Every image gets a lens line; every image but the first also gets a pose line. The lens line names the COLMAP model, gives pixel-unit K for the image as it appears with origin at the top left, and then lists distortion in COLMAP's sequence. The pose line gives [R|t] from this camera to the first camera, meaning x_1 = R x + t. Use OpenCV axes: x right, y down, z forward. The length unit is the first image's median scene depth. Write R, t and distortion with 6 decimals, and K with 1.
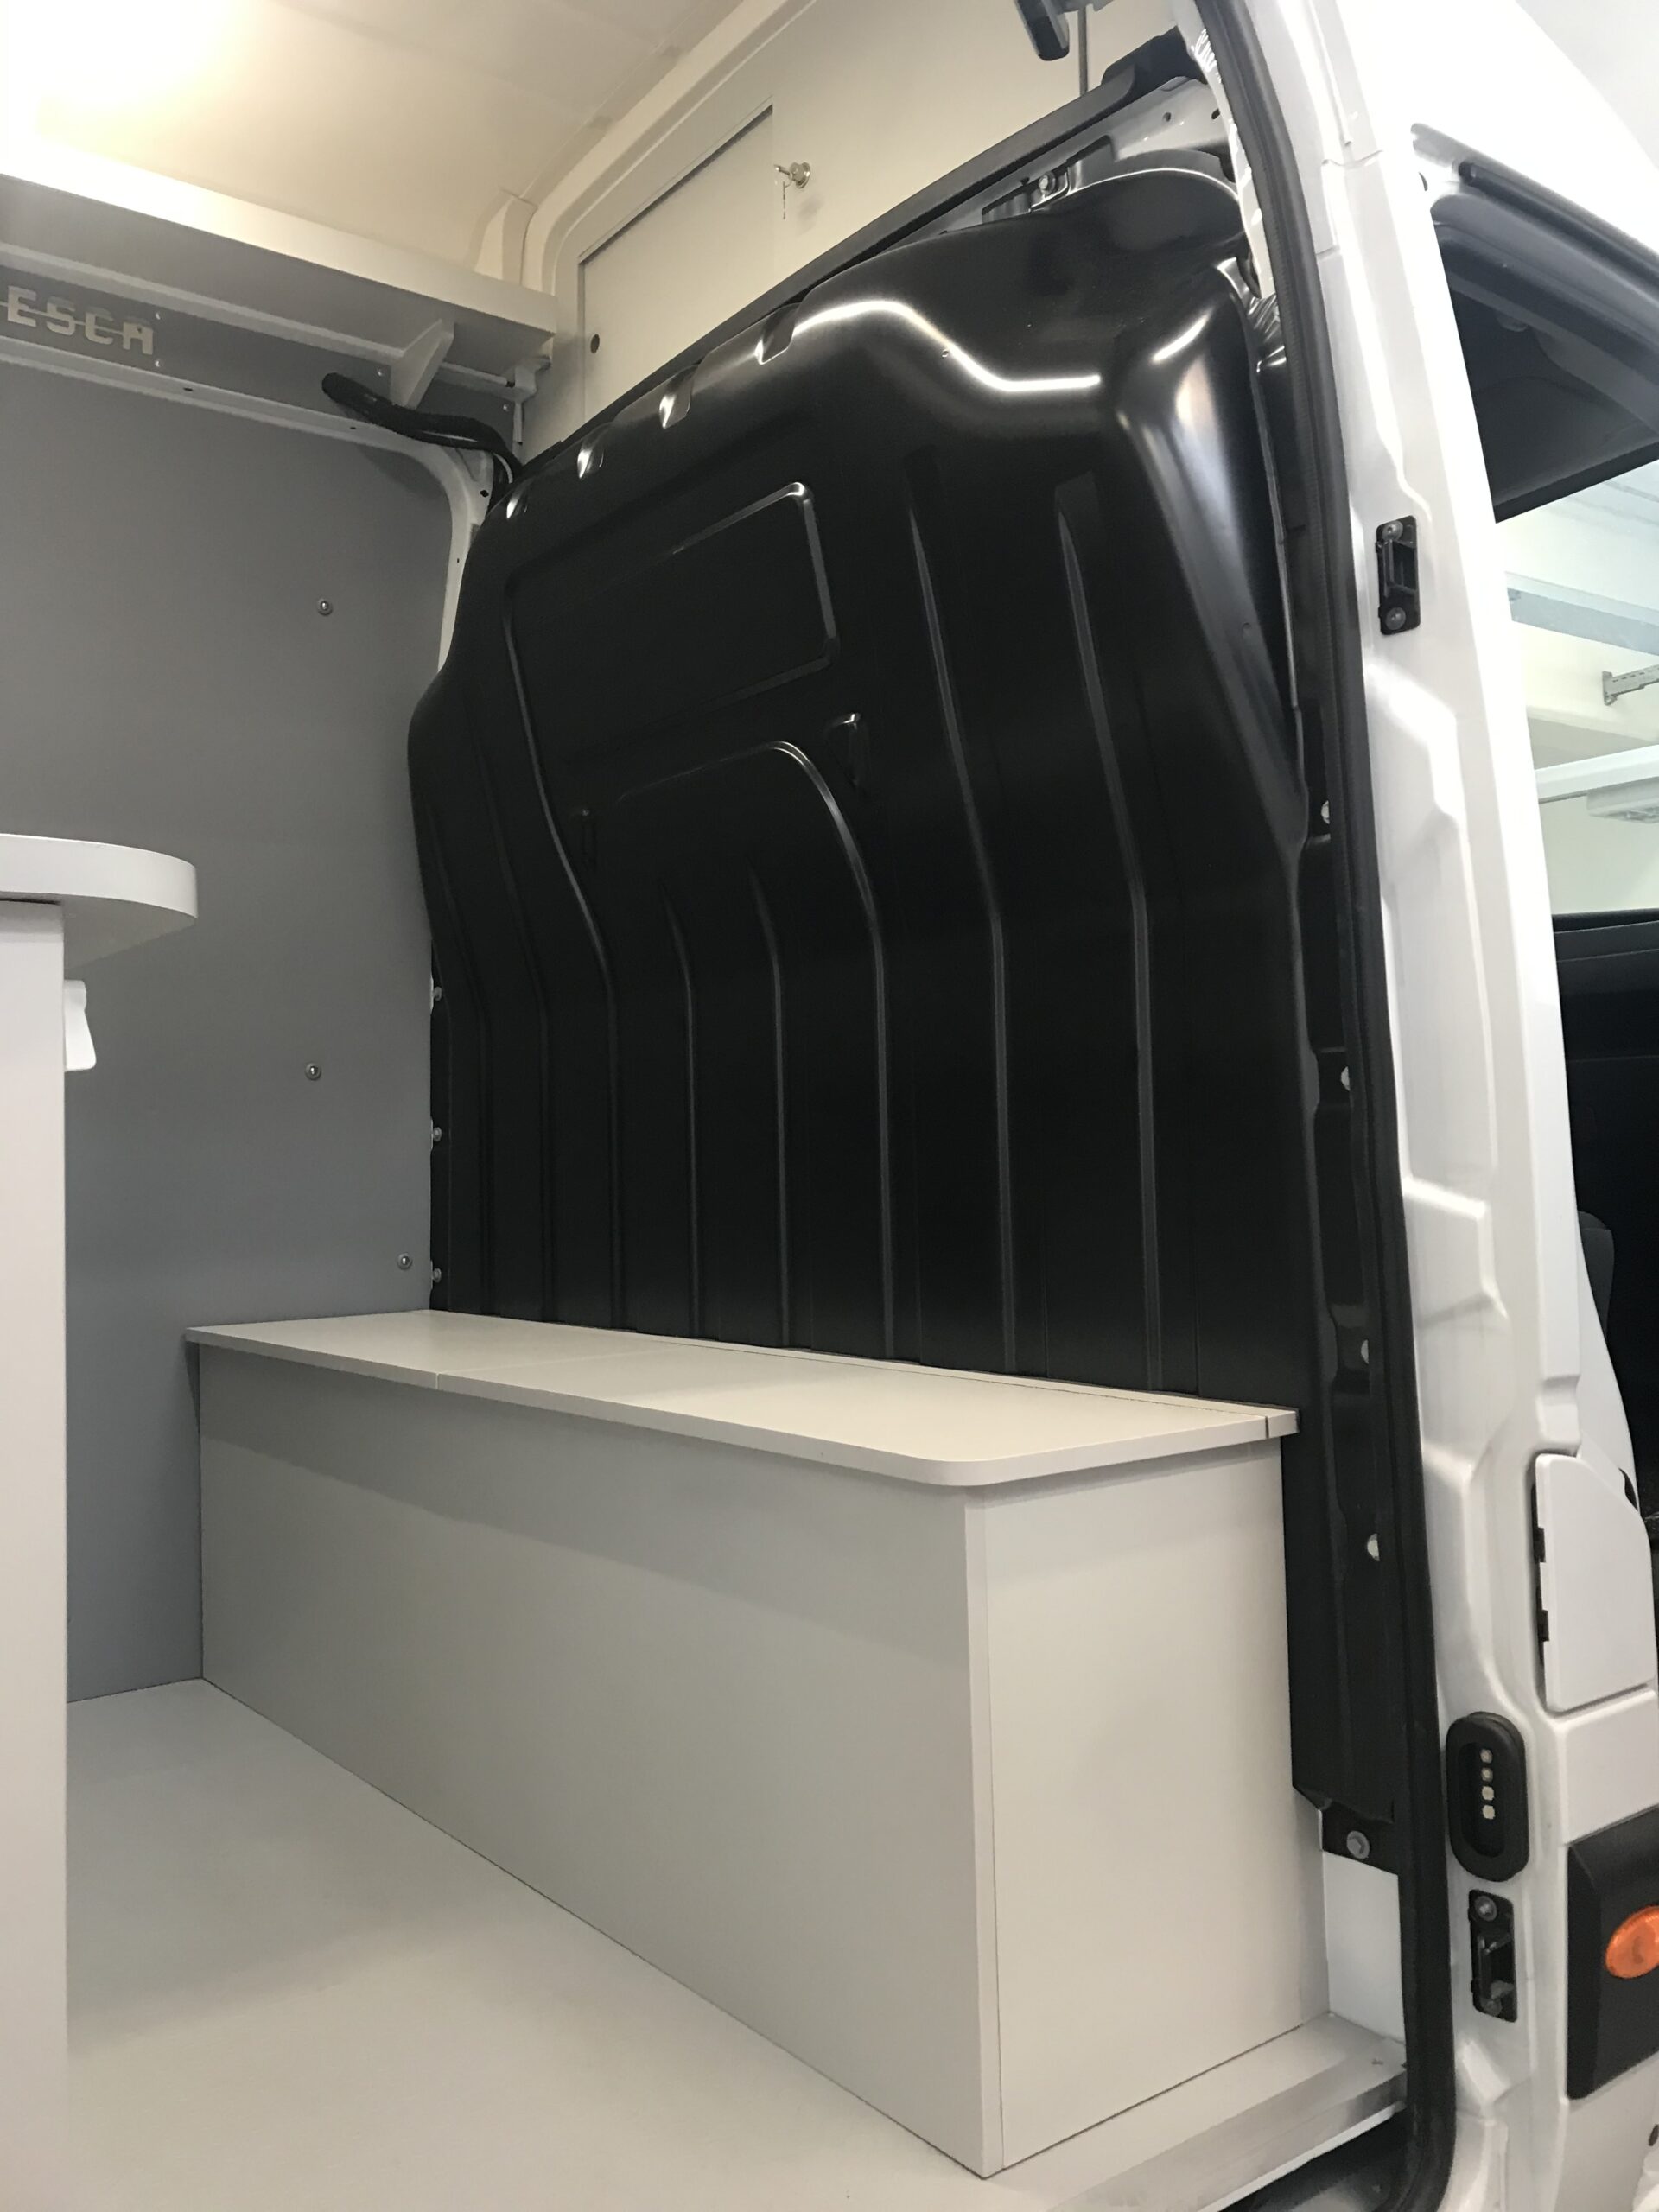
lens RADIAL K [[1814.4, 0, 828.3], [0, 1814.4, 1102.3], [0, 0, 1]] dist [0.023813, 0.004051]
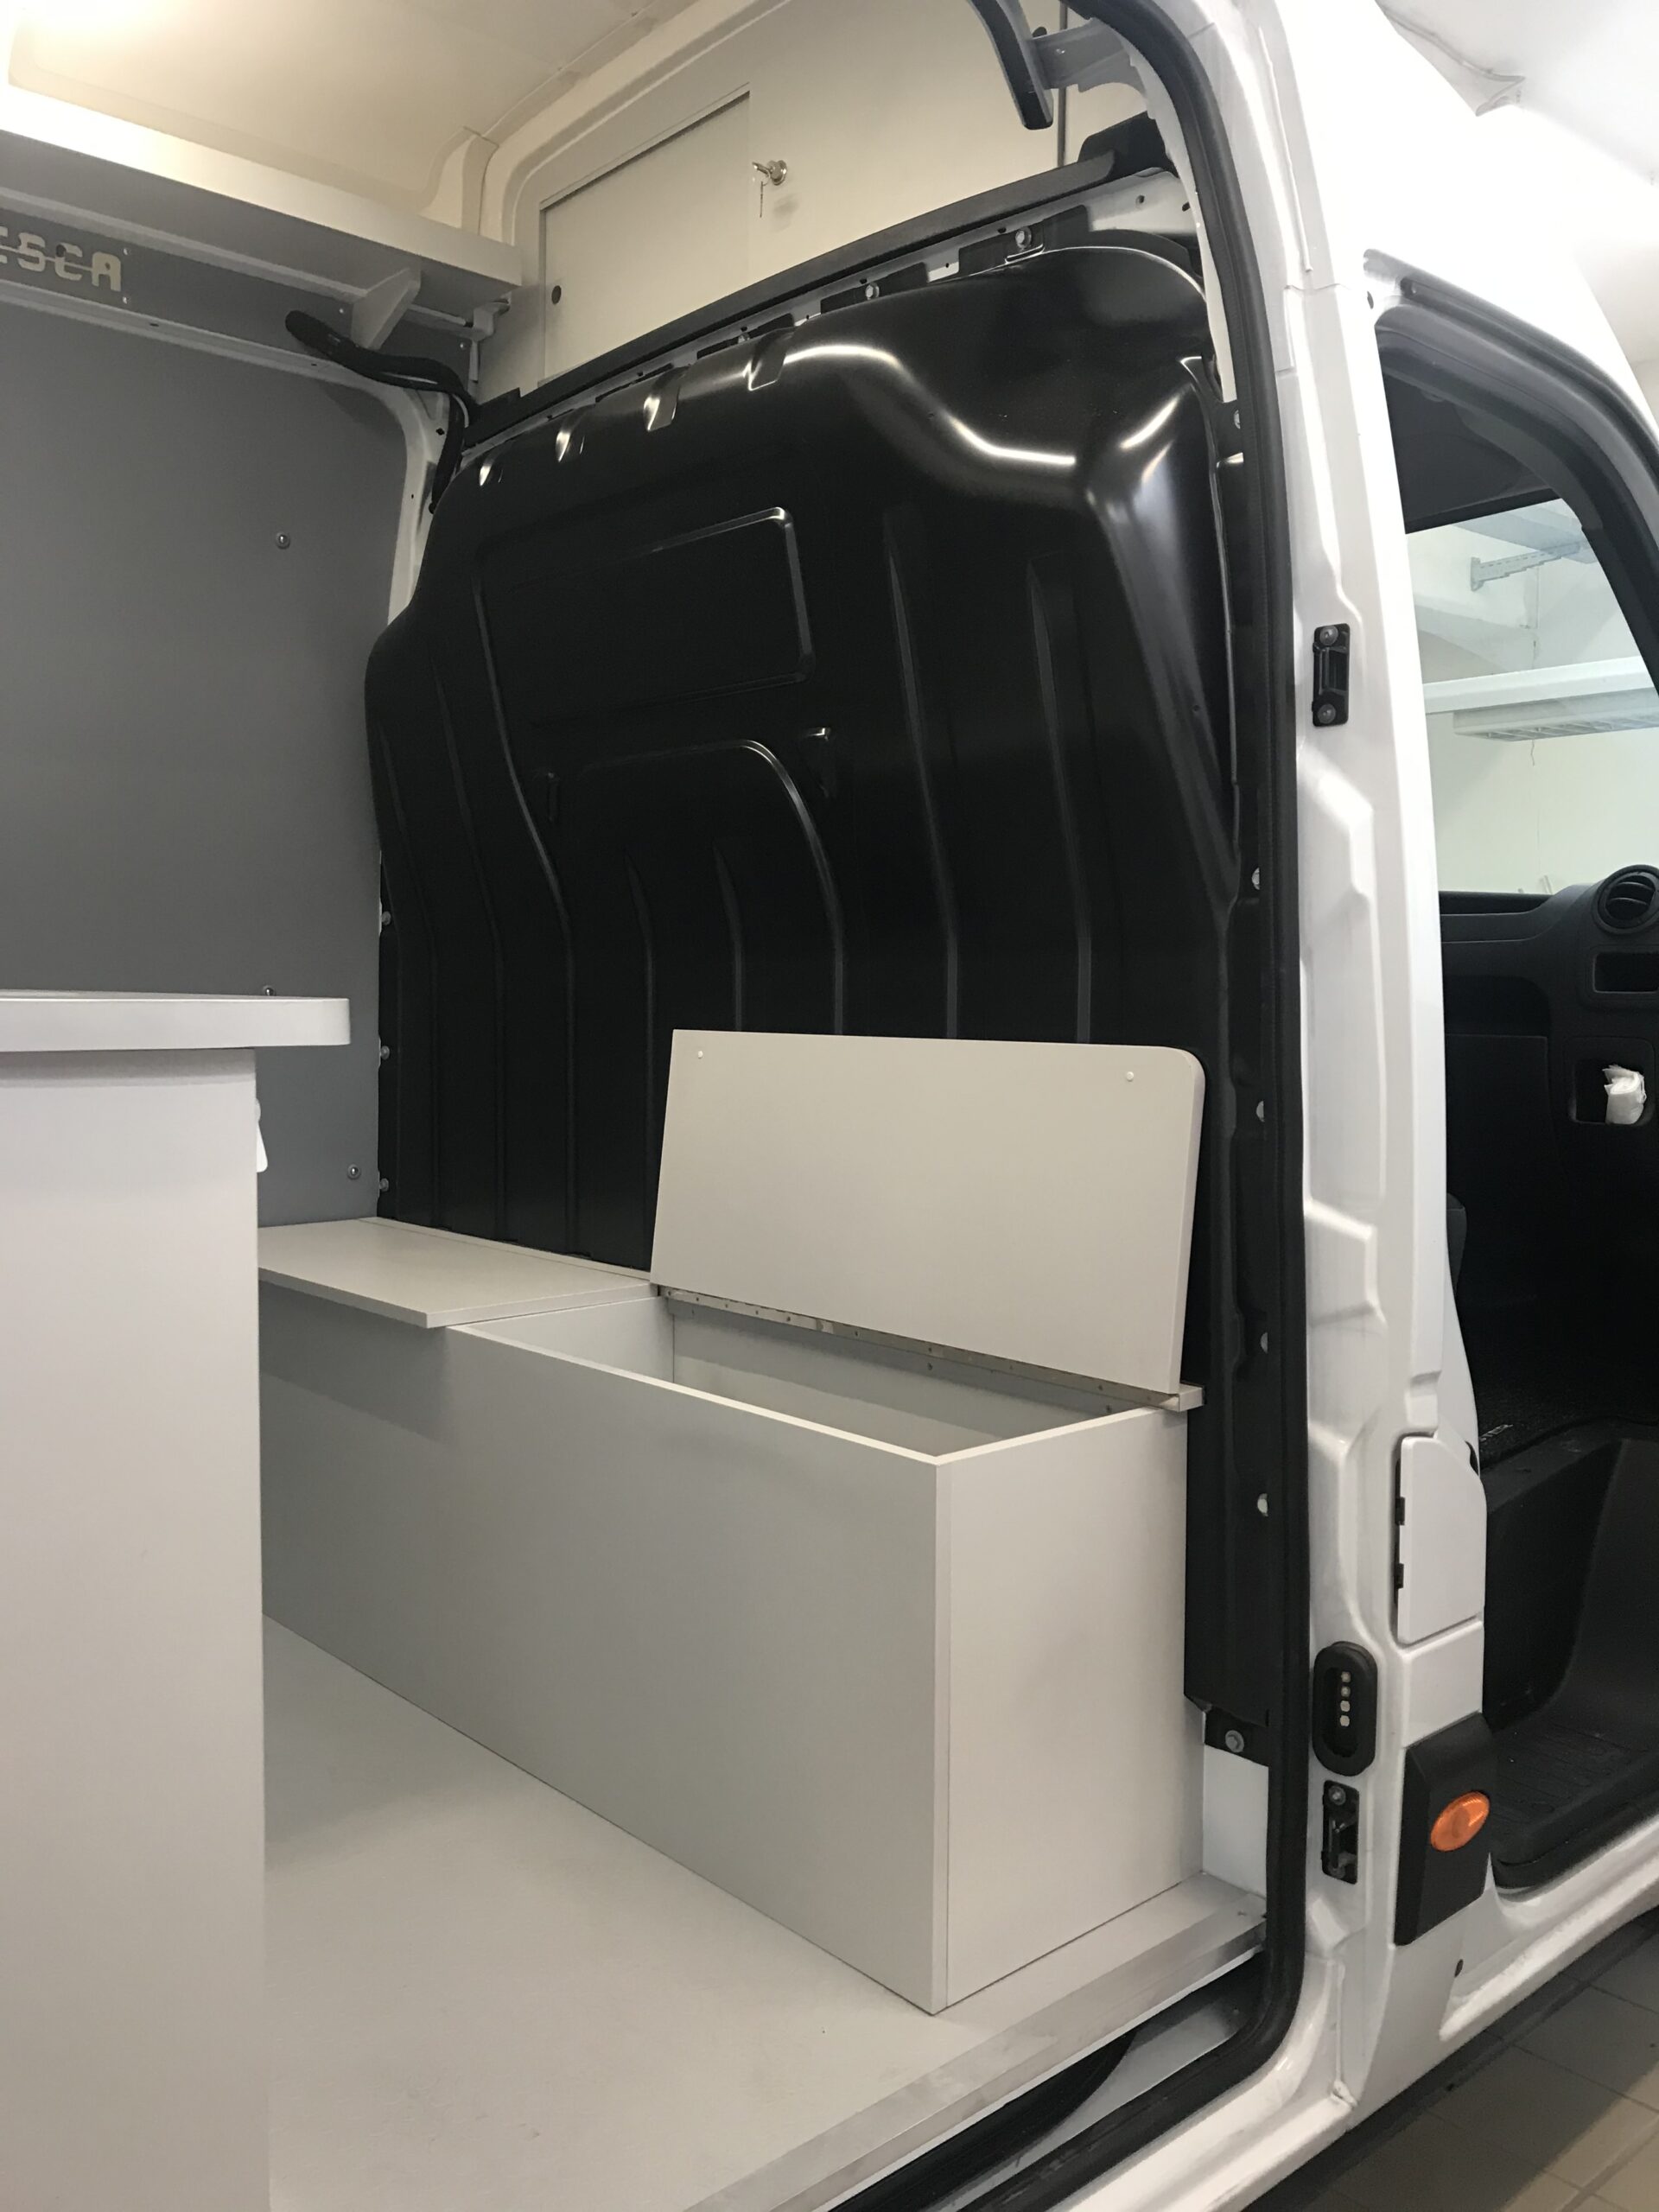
lens RADIAL K [[1814.1, 0, 829.5], [0, 1814.1, 1106.0], [0, 0, 1]] dist [0.063797, -0.094950]
pose [[0.996118, 0.024013, 0.084689, -0.087820], [-0.032450, 0.994488, 0.099703, -0.120881], [-0.081829, -0.102064, 0.991407, -0.131661]]
